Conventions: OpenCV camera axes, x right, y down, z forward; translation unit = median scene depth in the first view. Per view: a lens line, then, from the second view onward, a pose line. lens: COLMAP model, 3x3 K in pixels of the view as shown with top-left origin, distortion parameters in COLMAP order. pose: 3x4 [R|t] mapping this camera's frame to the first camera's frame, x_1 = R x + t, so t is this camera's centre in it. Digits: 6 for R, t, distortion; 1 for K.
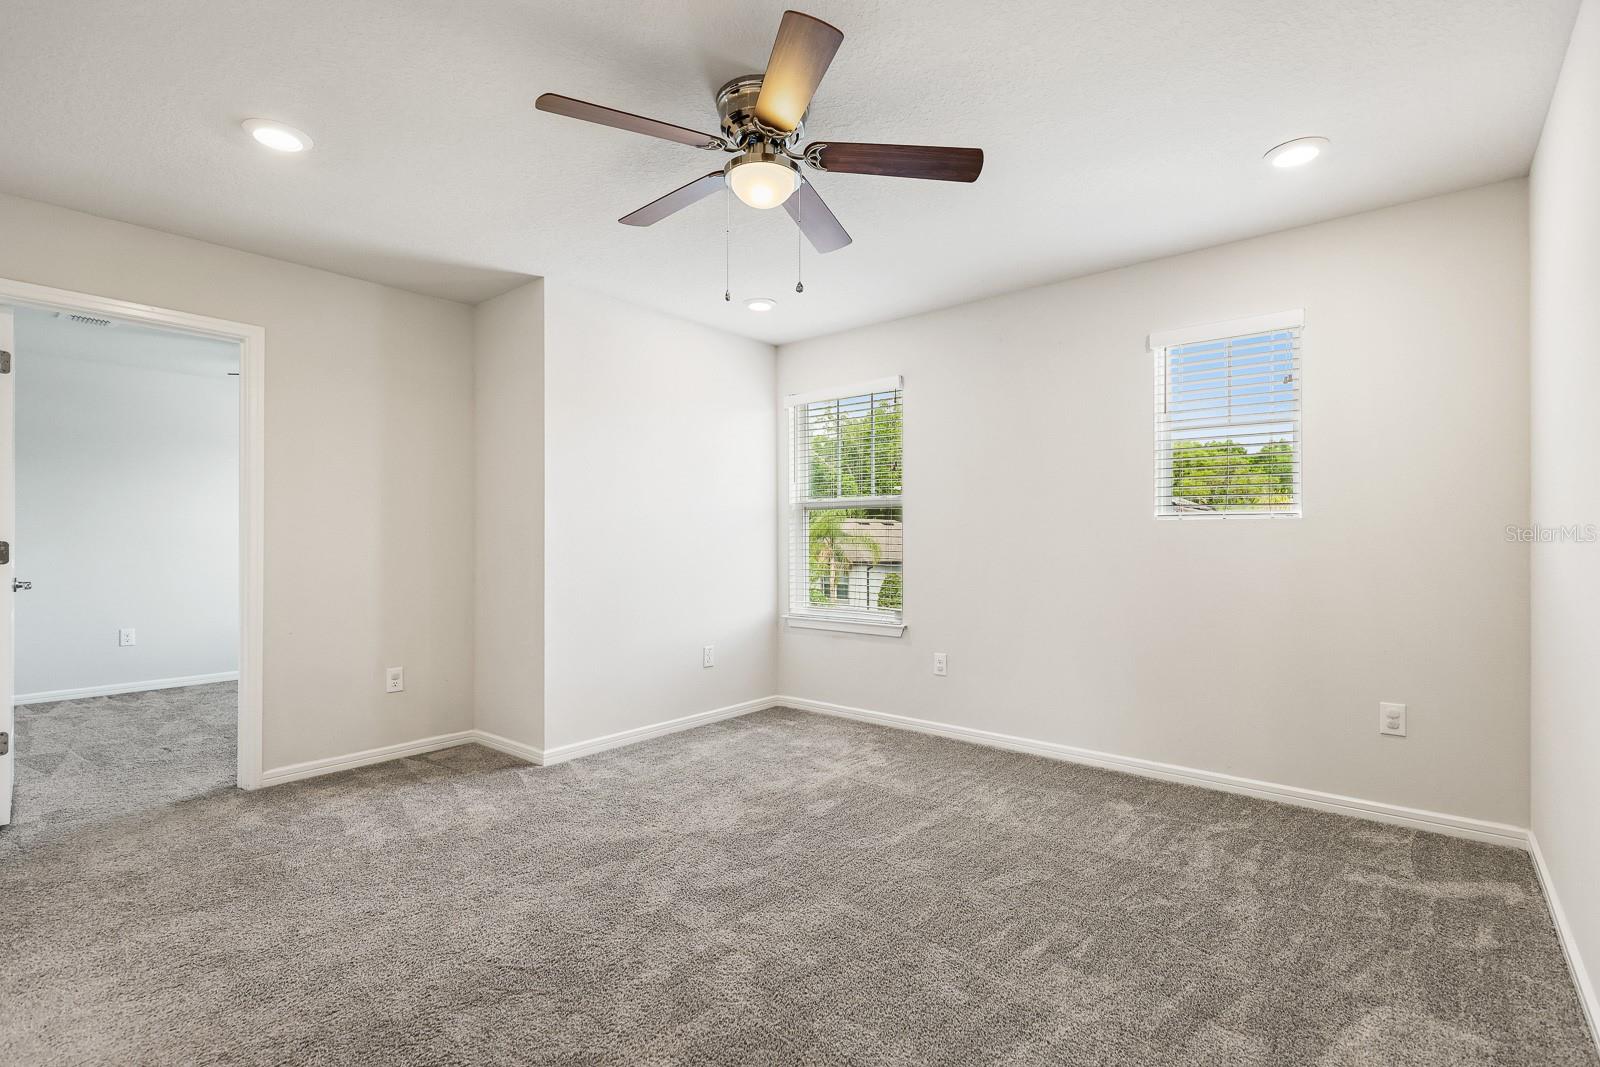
lens RADIAL K [[729.6, 0, 810.5], [0, 729.6, 532.0], [0, 0, 1]] dist [-0.003555, -0.000208]
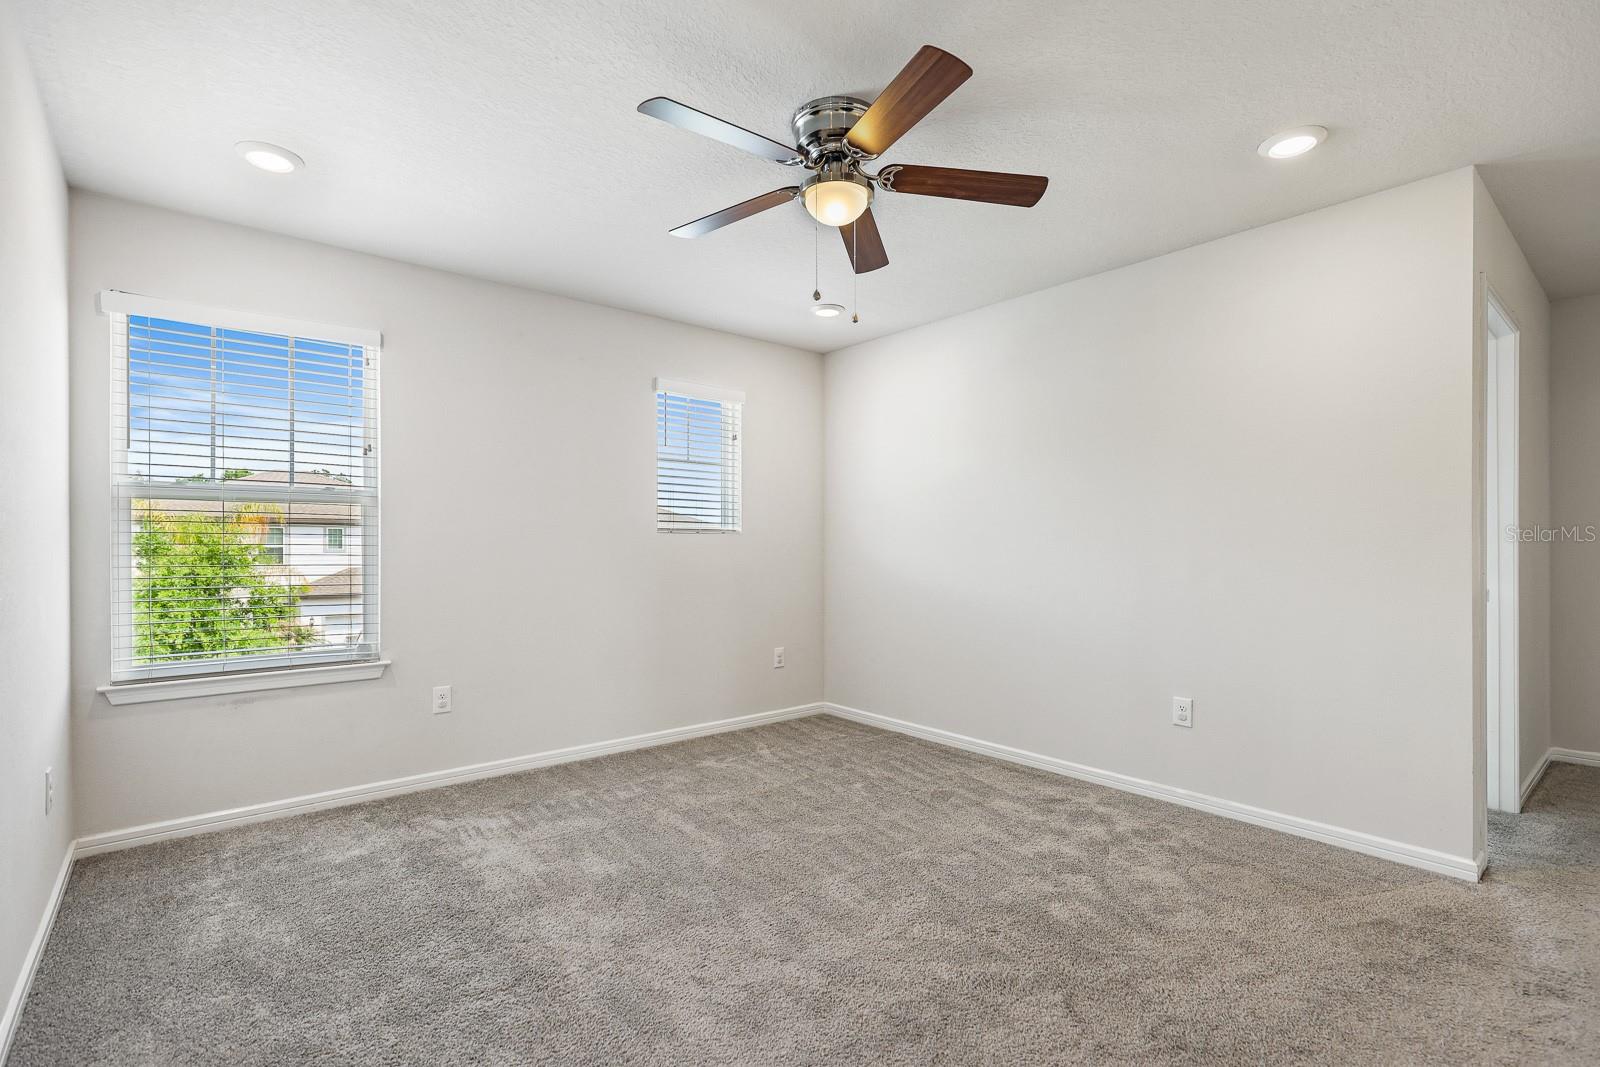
lens RADIAL K [[764.9, 0, 783.7], [0, 764.9, 538.4], [0, 0, 1]] dist [0.000324, 0.001867]
pose [[0.171635, 0.011167, 0.985097, -0.741364], [-0.012817, 0.999876, -0.009101, 0.005197], [-0.985077, -0.011064, 0.171757, 0.583792]]
